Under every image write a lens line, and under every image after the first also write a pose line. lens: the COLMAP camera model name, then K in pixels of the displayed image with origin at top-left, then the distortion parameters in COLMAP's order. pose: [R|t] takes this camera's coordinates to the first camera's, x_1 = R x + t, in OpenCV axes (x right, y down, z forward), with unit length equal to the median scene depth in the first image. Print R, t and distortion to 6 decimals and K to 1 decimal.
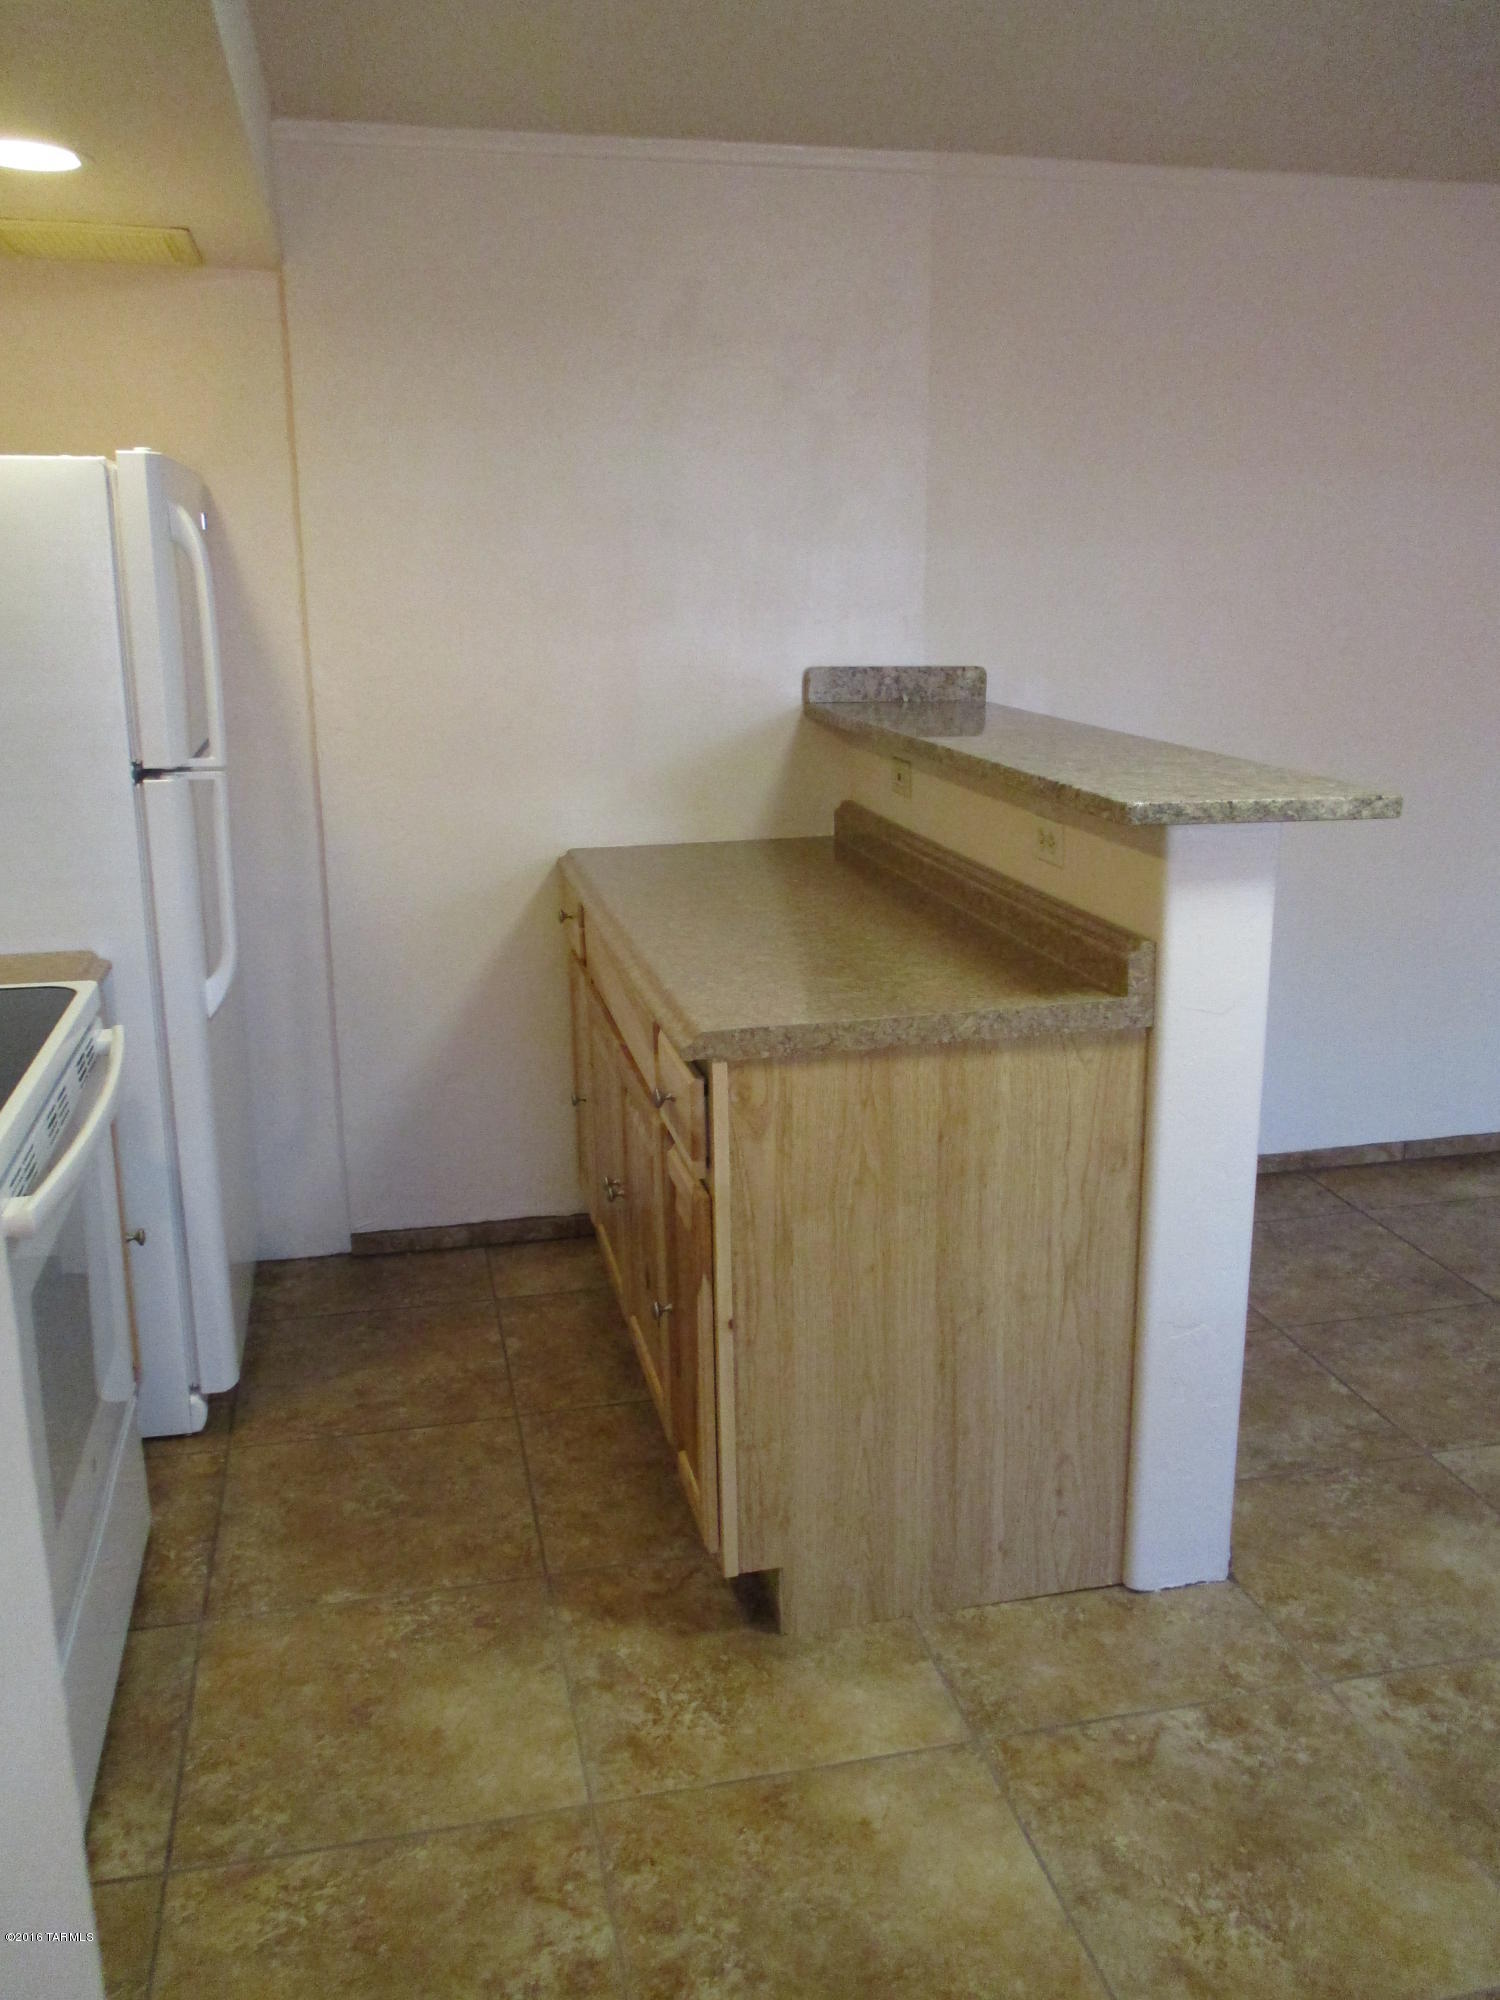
lens RADIAL K [[1664.2, 0, 750.0], [0, 1664.2, 1000.0], [0, 0, 1]] dist [-0.023656, 0.001031]
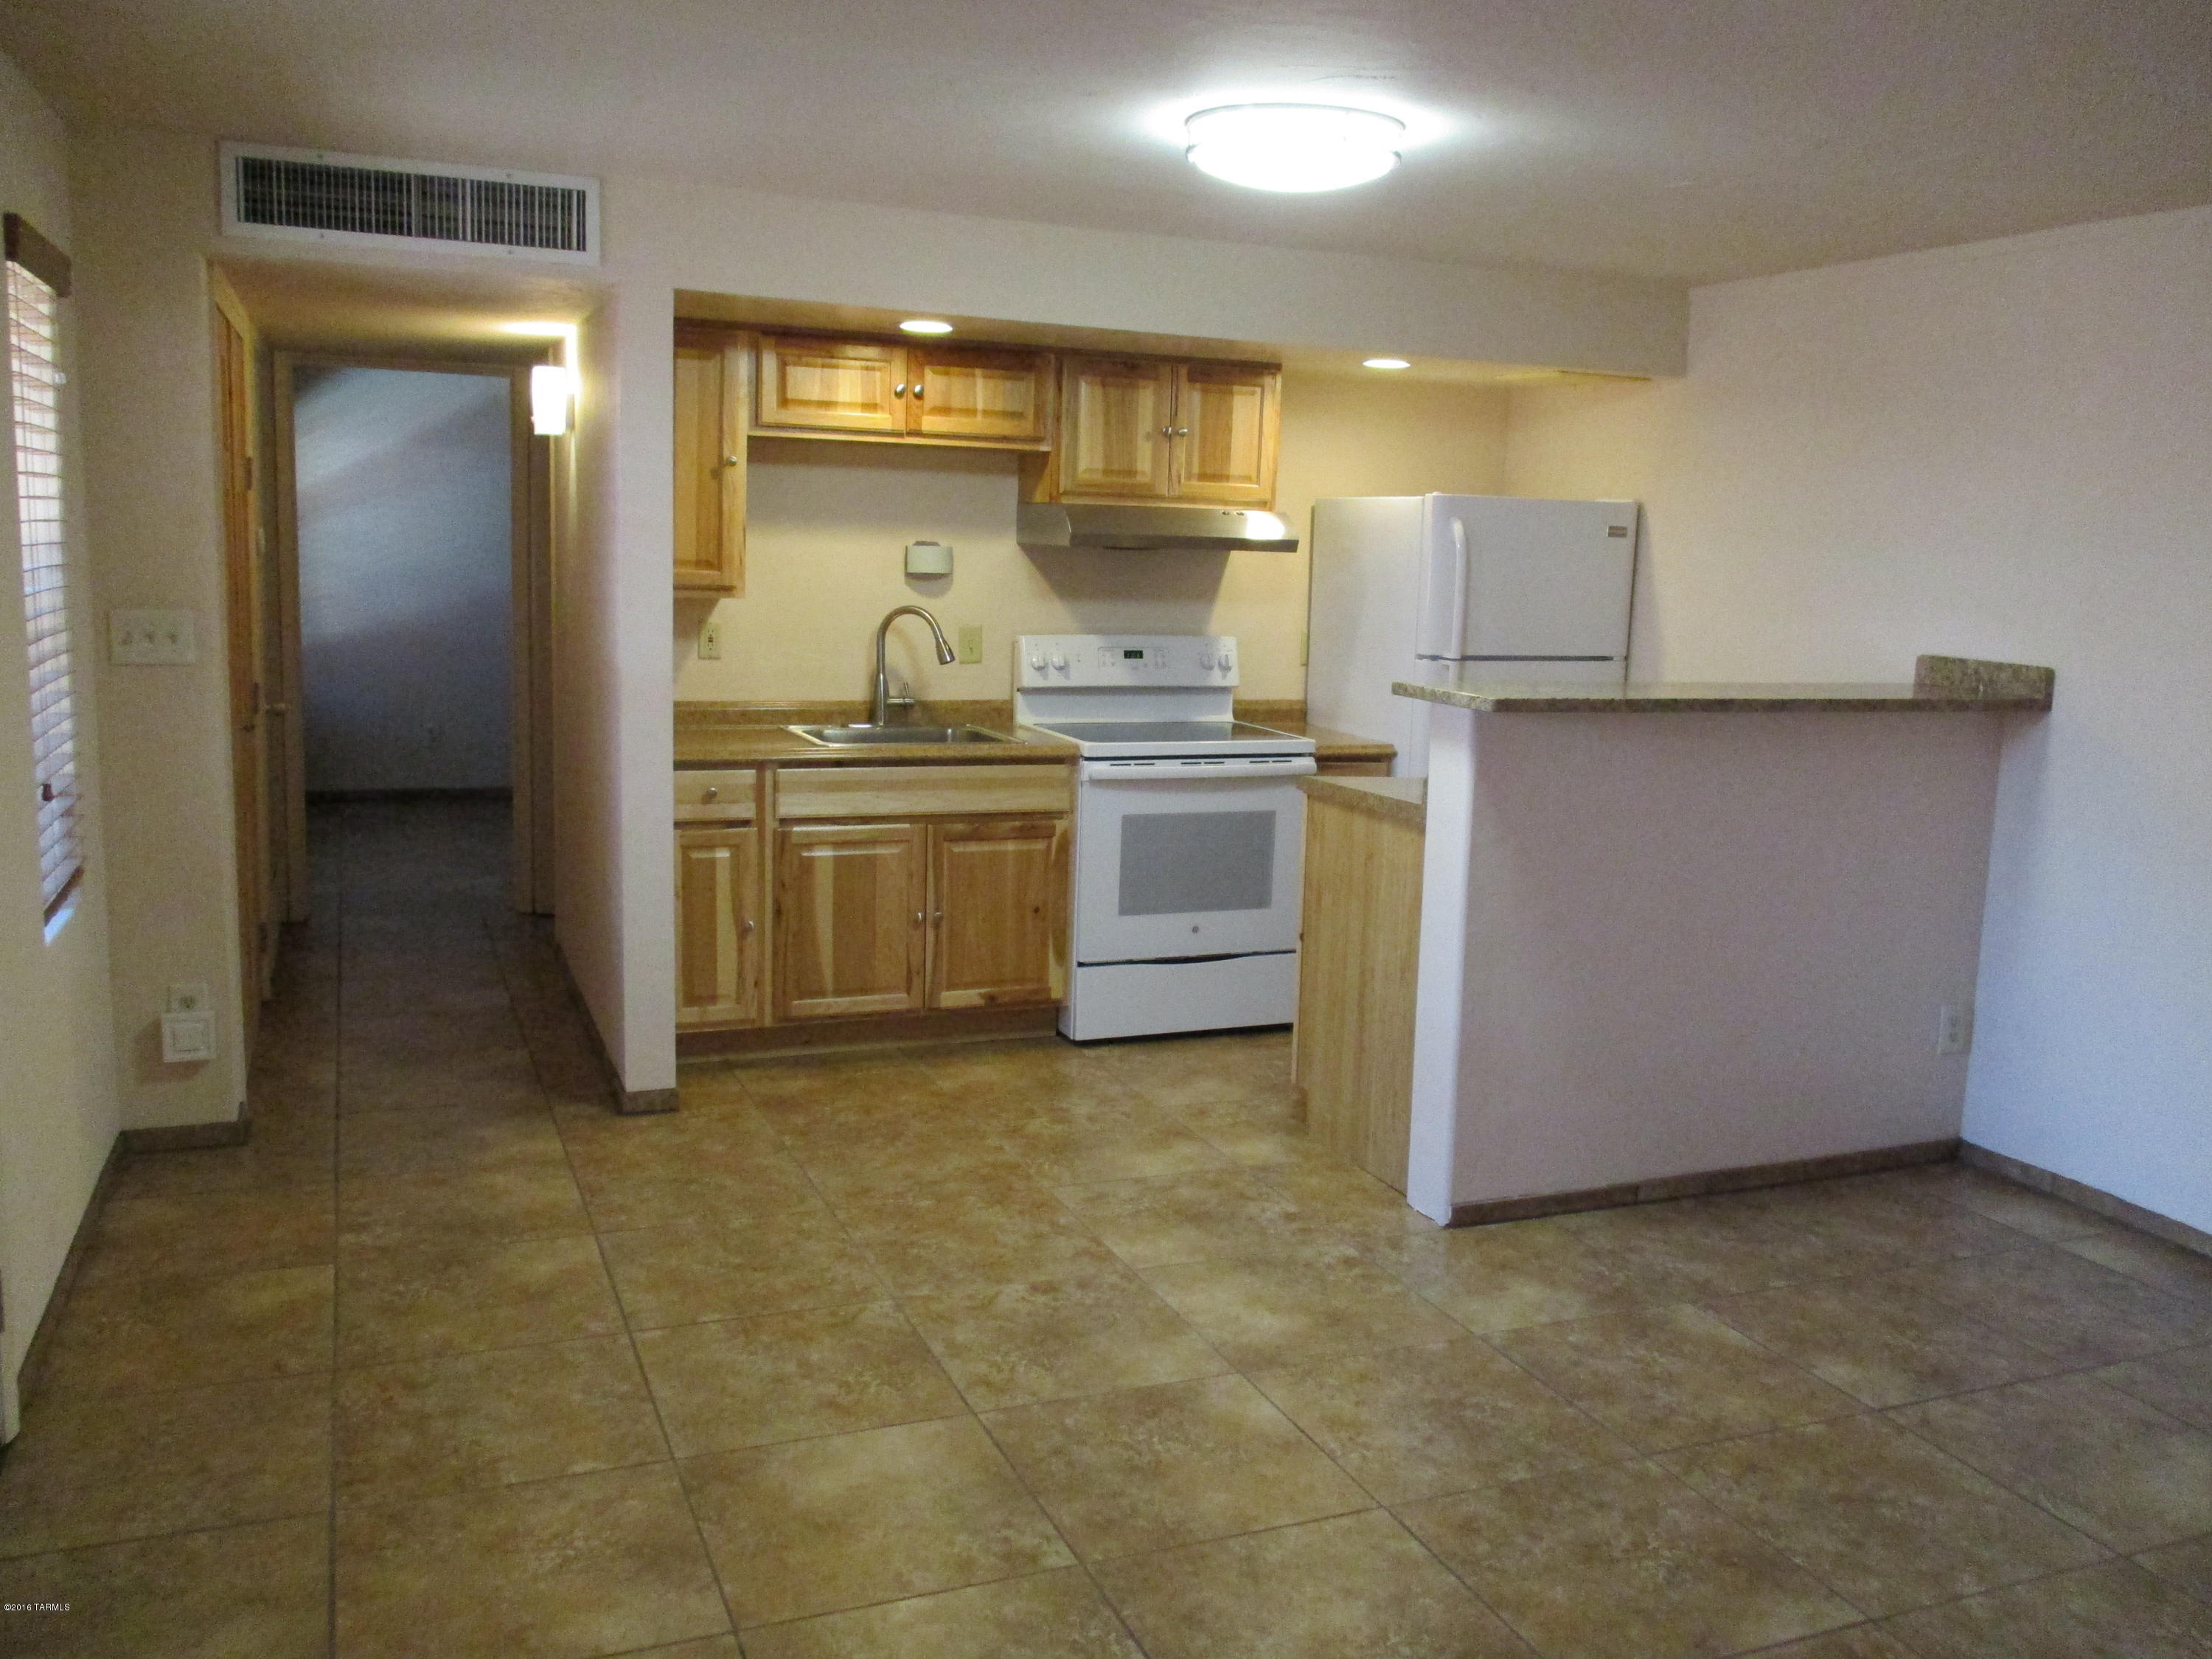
lens RADIAL K [[1842.6, 0, 1116.2], [0, 1842.6, 825.1], [0, 0, 1]] dist [-0.029573, 0.013342]
pose [[0.170316, 0.159190, -0.972446, 1.937956], [-0.286473, 0.952239, 0.105709, -0.087001], [0.942828, 0.260576, 0.207786, 0.323542]]
